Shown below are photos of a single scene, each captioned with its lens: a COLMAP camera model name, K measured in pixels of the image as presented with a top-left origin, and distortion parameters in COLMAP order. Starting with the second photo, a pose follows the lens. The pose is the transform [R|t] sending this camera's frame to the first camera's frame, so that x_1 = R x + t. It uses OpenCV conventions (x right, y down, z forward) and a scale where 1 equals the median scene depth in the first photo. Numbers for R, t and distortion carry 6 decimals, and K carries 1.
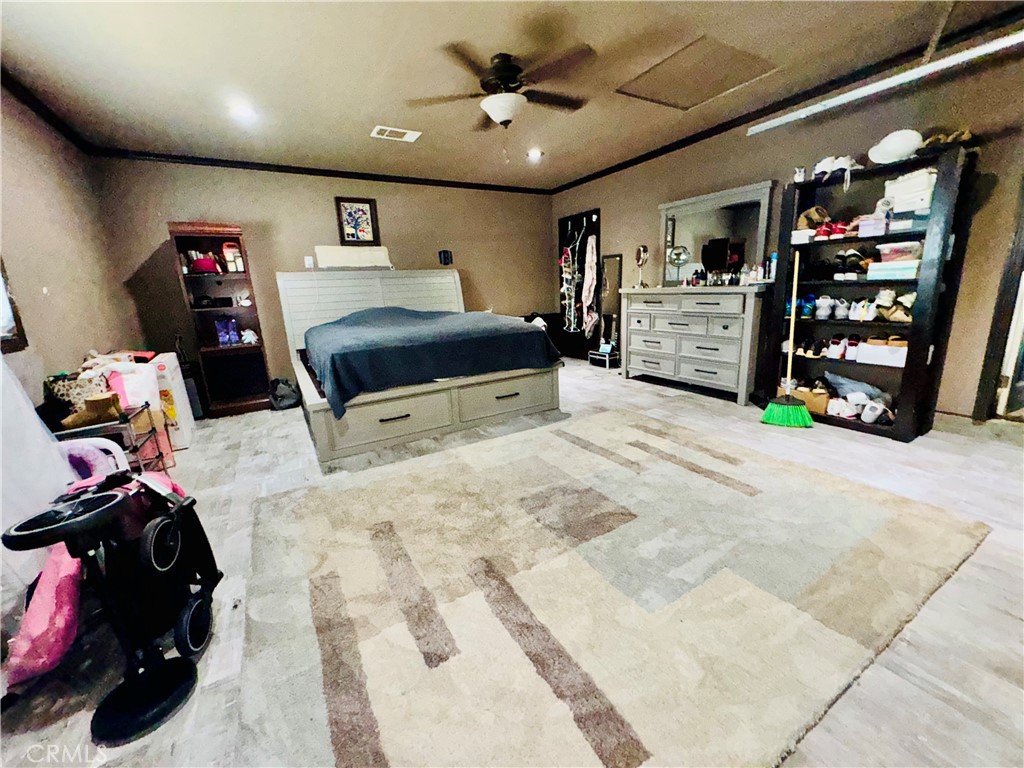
lens RADIAL K [[408.7, 0, 512.8], [0, 408.7, 383.6], [0, 0, 1]] dist [-0.002218, 0.000361]
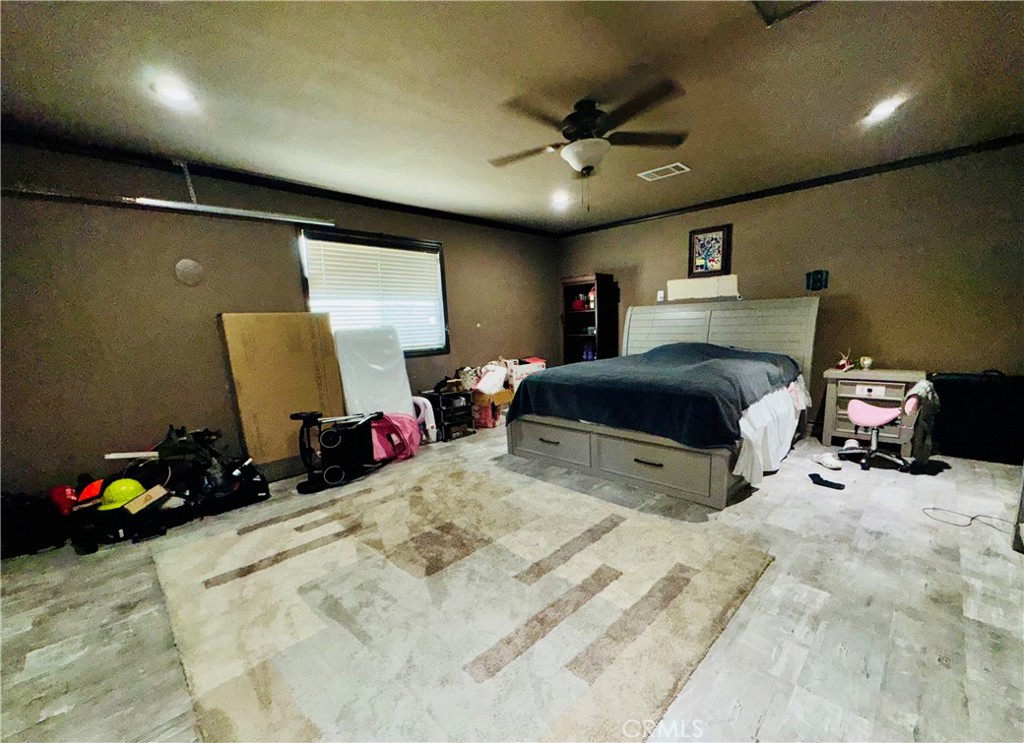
lens RADIAL K [[406.6, 0, 515.4], [0, 406.6, 406.6], [0, 0, 1]] dist [-0.011183, 0.000077]
pose [[0.277597, 0.226737, -0.933558, 0.598725], [-0.196936, 0.964544, 0.175703, -0.157487], [0.940296, 0.135076, 0.312407, 0.415388]]
